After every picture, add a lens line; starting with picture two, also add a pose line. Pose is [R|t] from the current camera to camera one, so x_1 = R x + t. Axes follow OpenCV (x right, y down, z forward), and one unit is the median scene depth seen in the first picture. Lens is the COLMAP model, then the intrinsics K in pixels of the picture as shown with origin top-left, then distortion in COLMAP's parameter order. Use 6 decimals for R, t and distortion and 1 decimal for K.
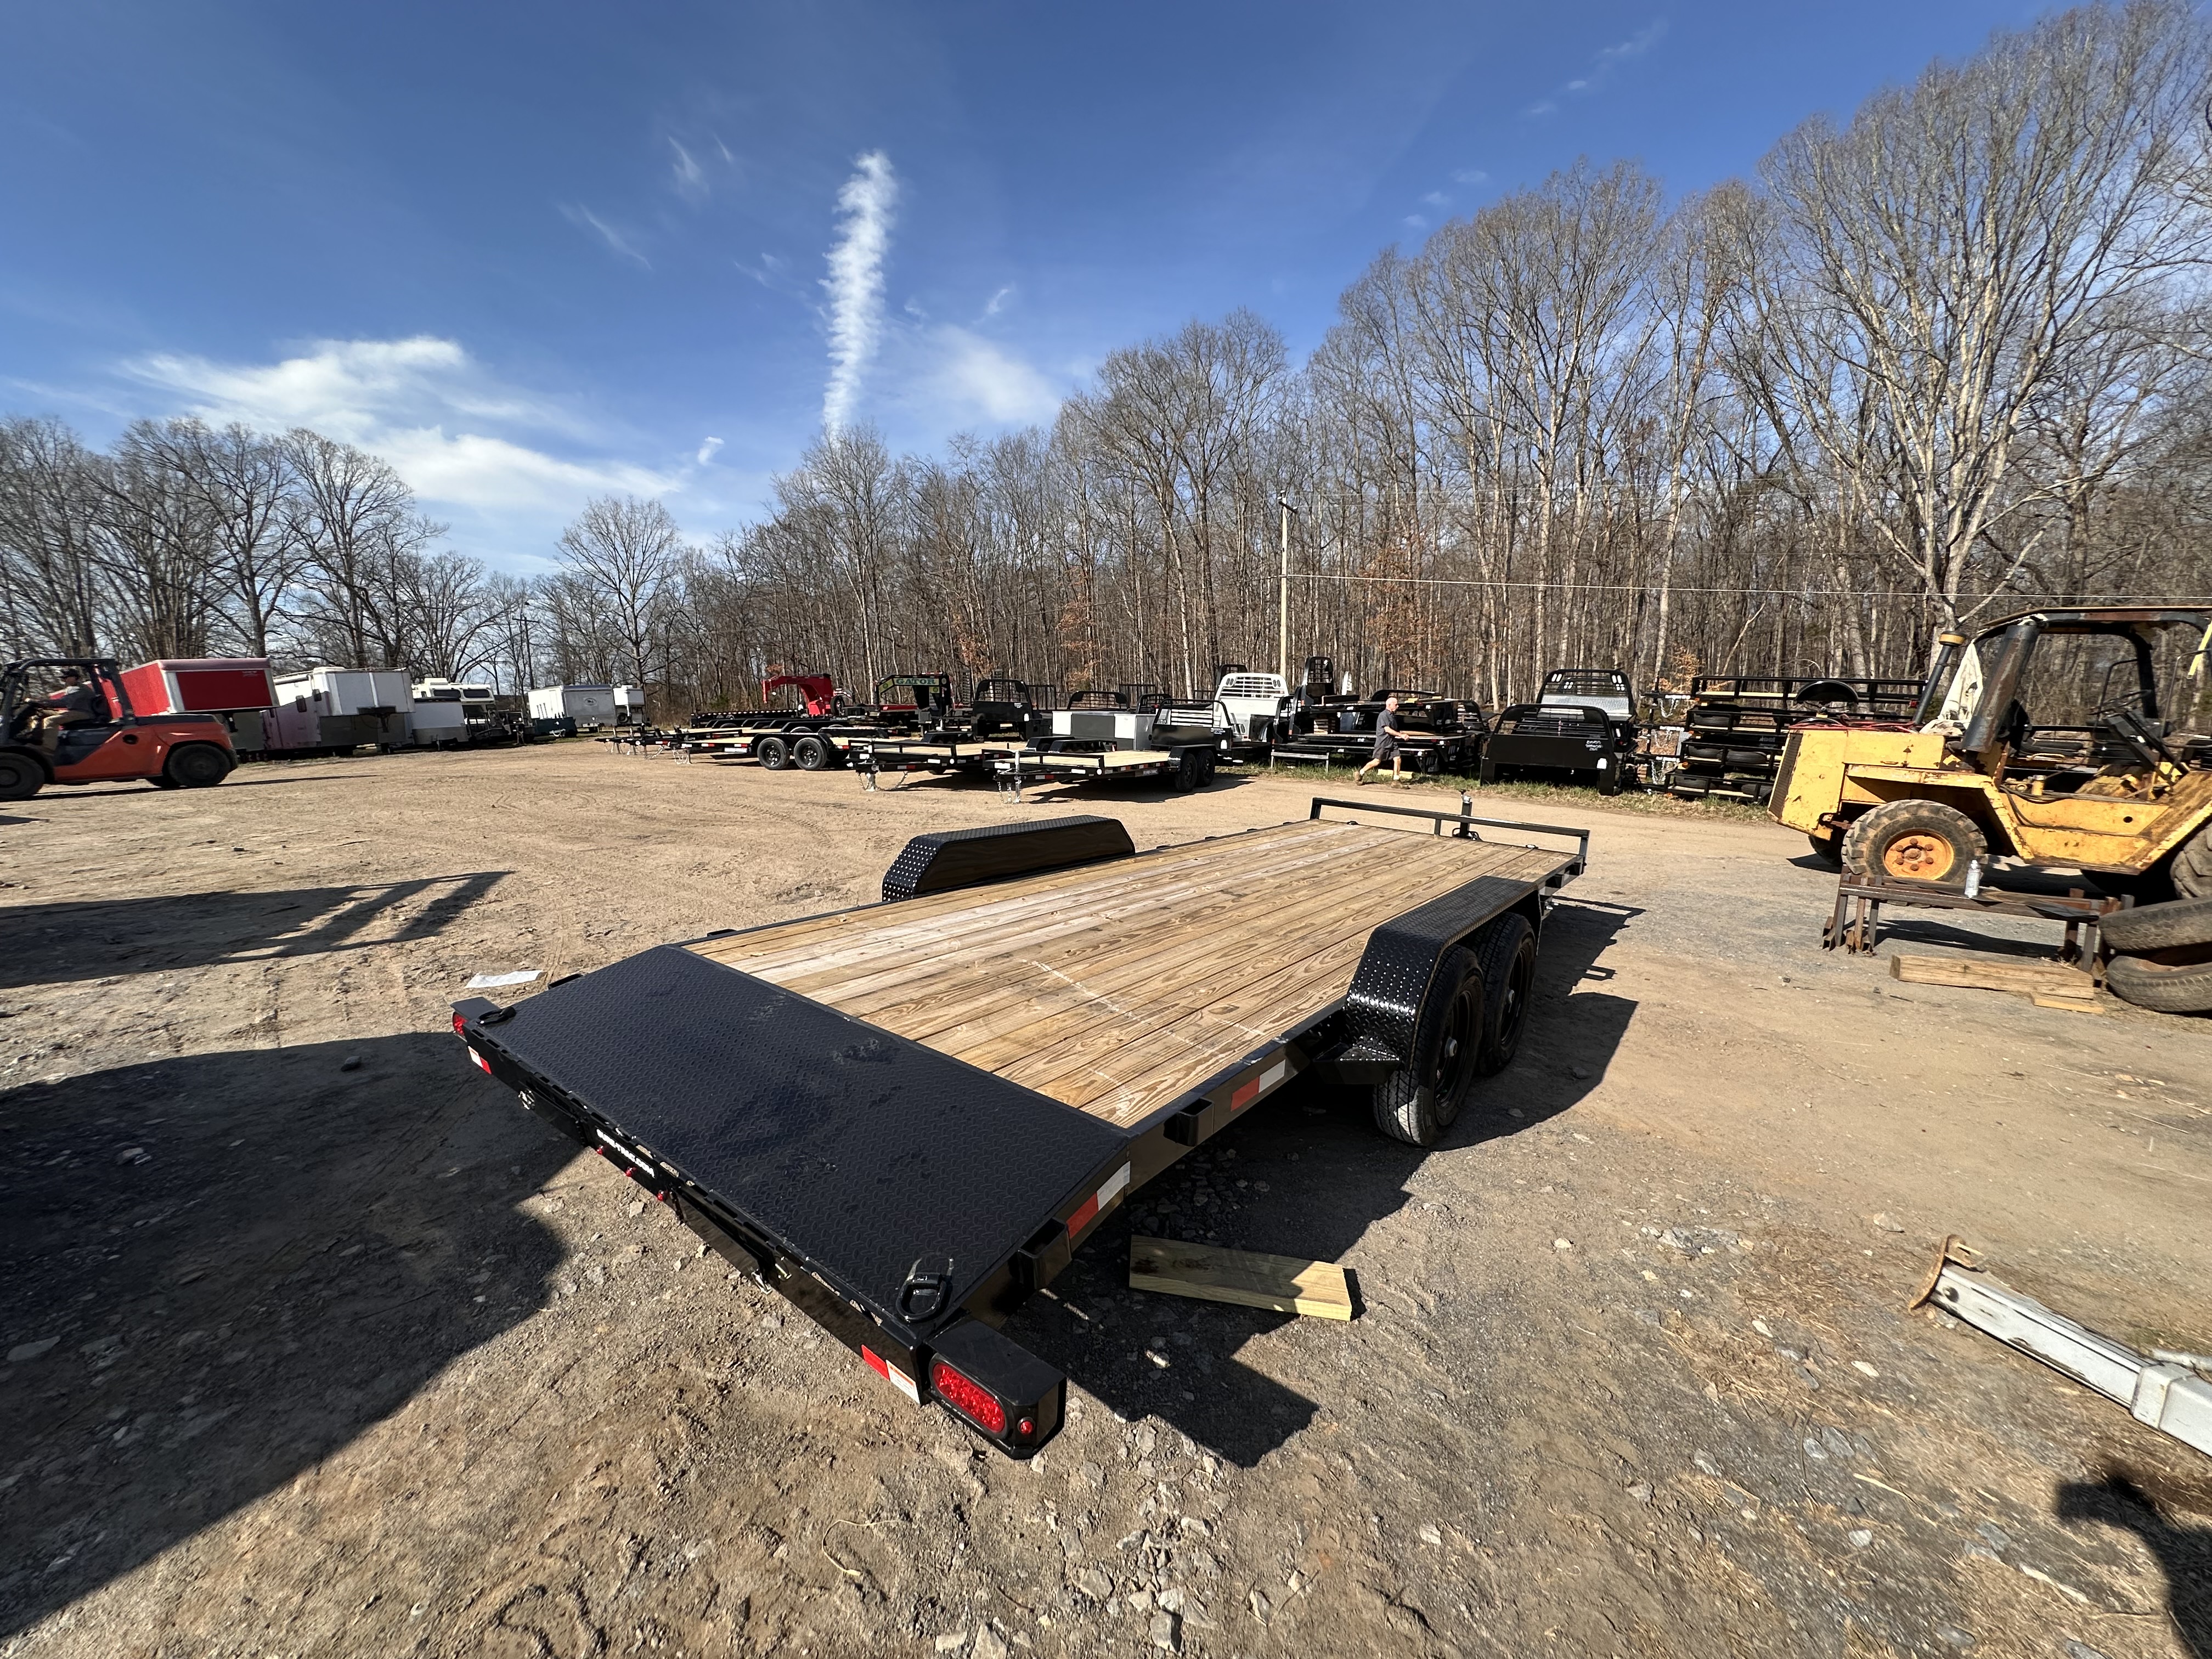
lens RADIAL K [[890.7, 0, 1112.8], [0, 890.7, 833.4], [0, 0, 1]] dist [-0.003238, -0.000101]
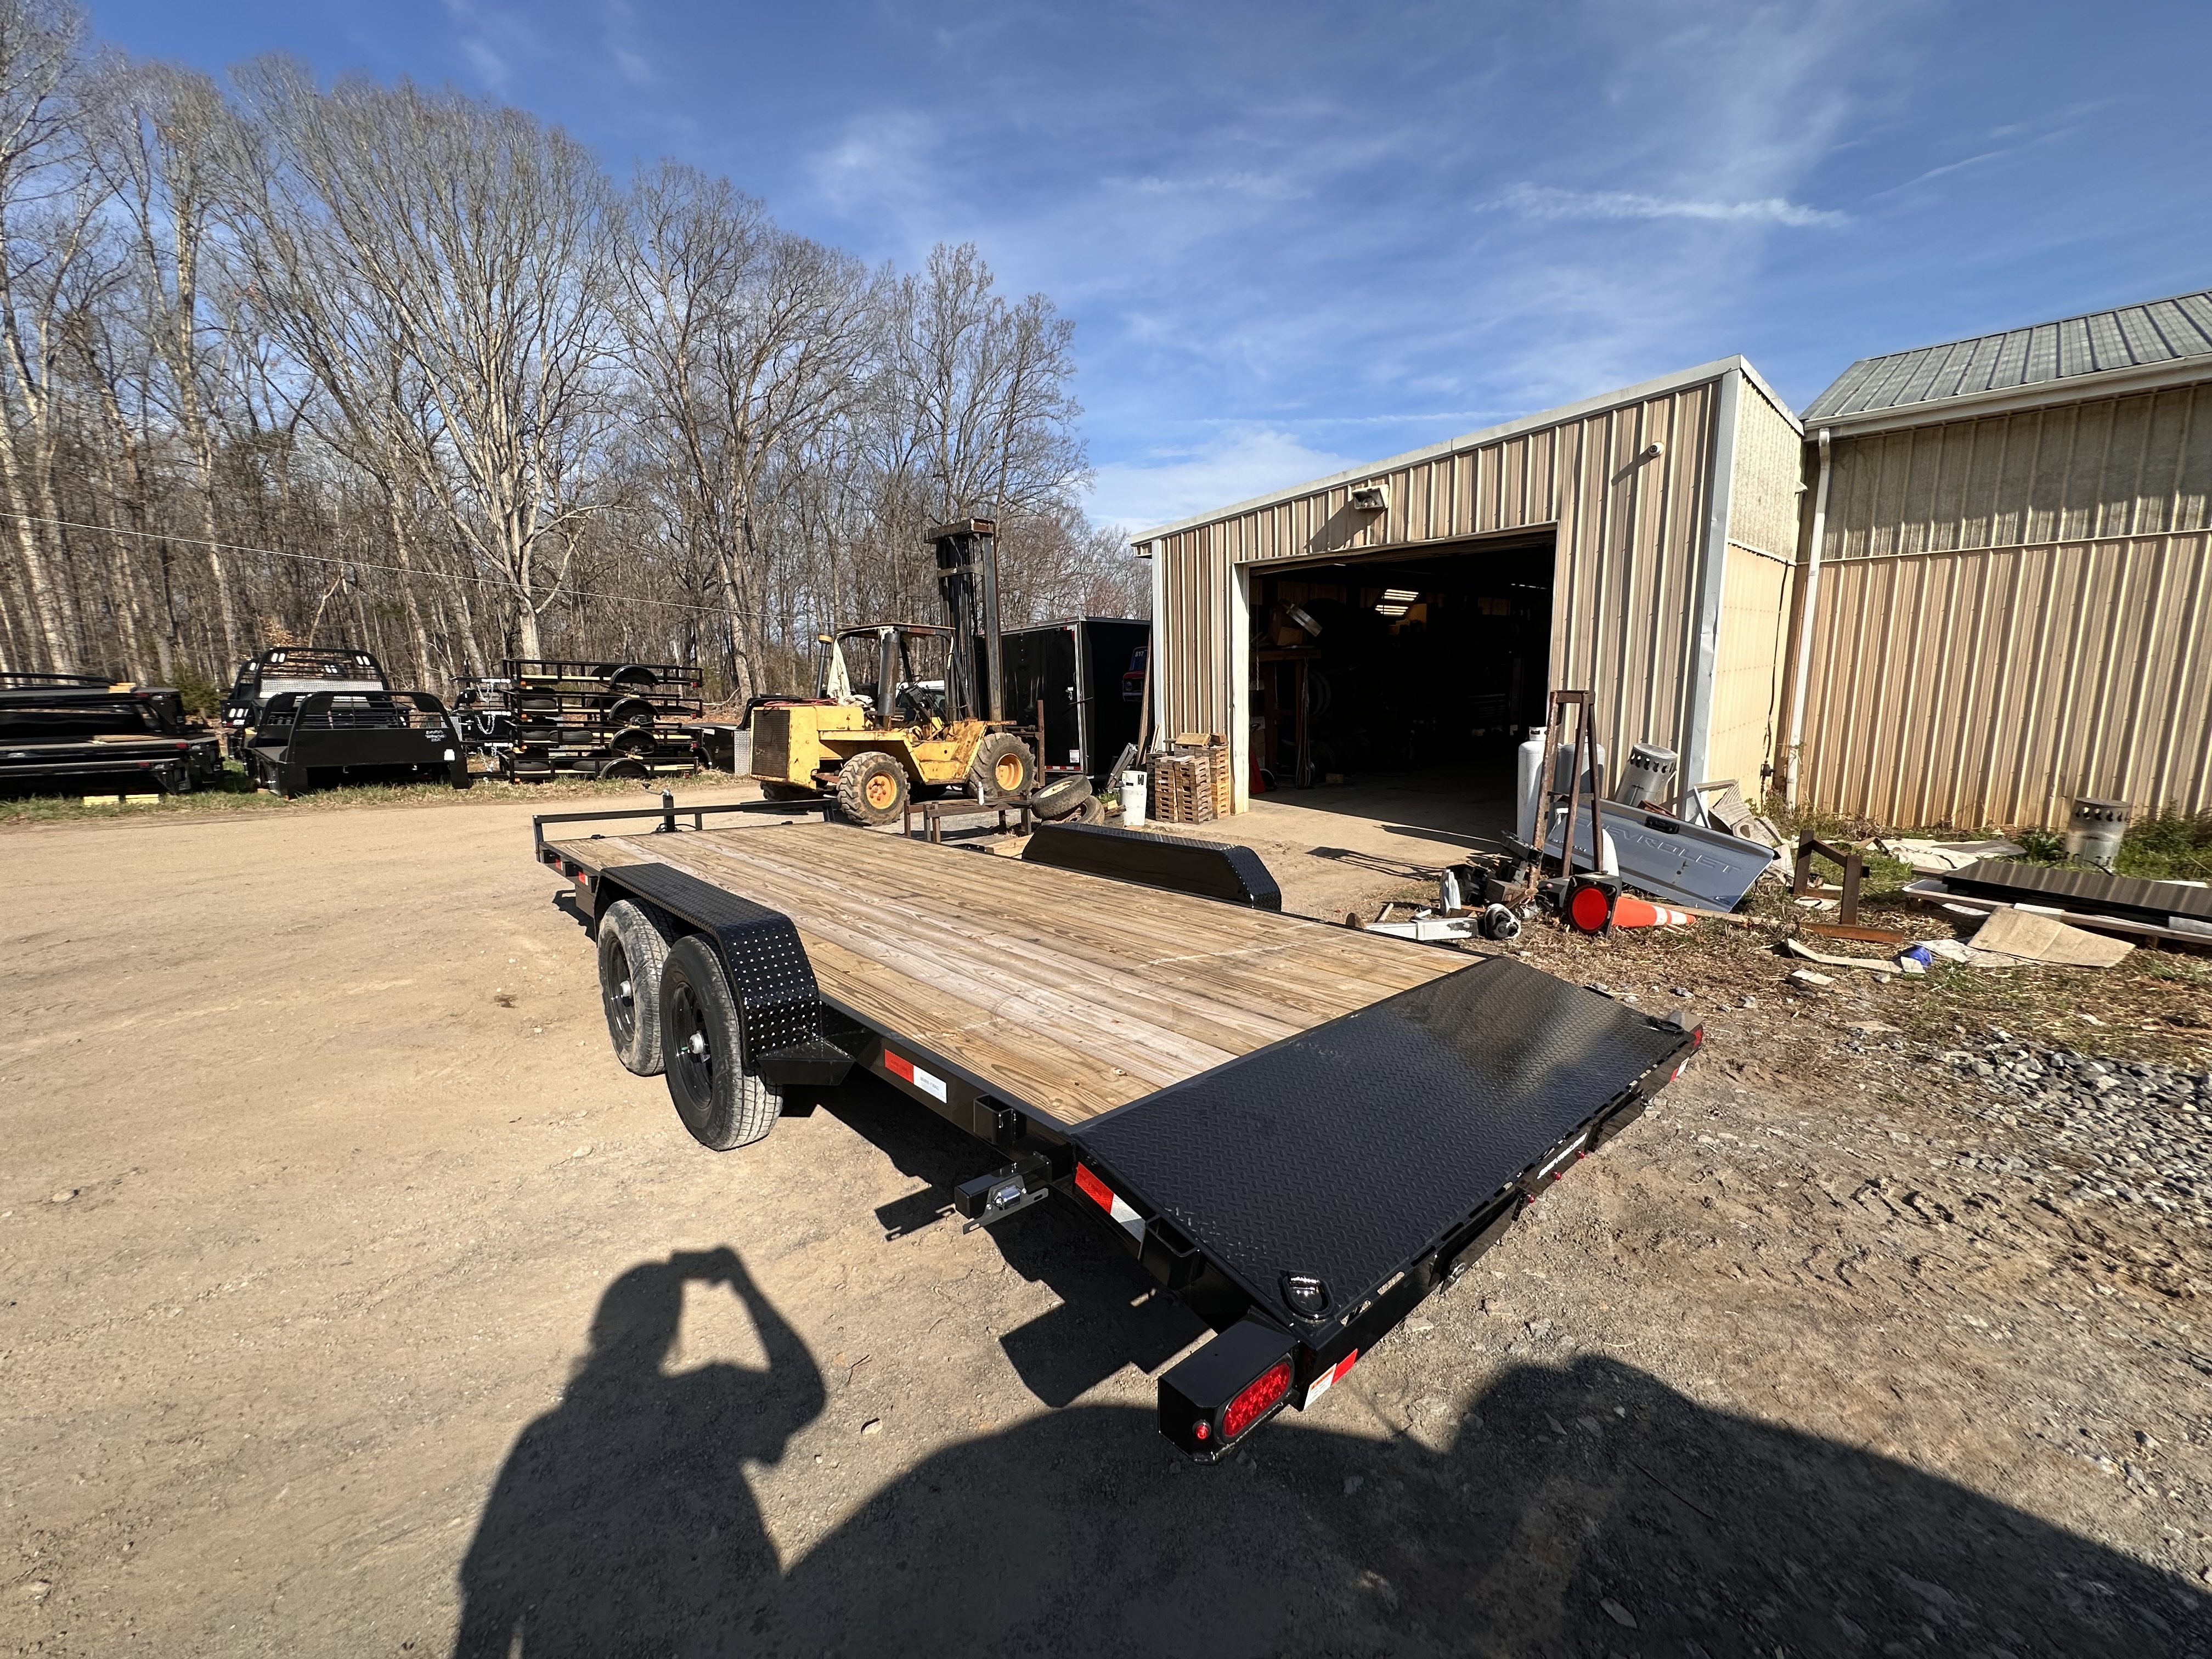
lens RADIAL K [[890.7, 0, 1113.0], [0, 890.7, 835.6], [0, 0, 1]] dist [-0.003238, -0.000101]
pose [[0.170661, -0.177172, 0.969270, -1.004325], [0.153198, 0.976510, 0.151522, -0.144528], [-0.973347, 0.122632, 0.193795, 0.818127]]
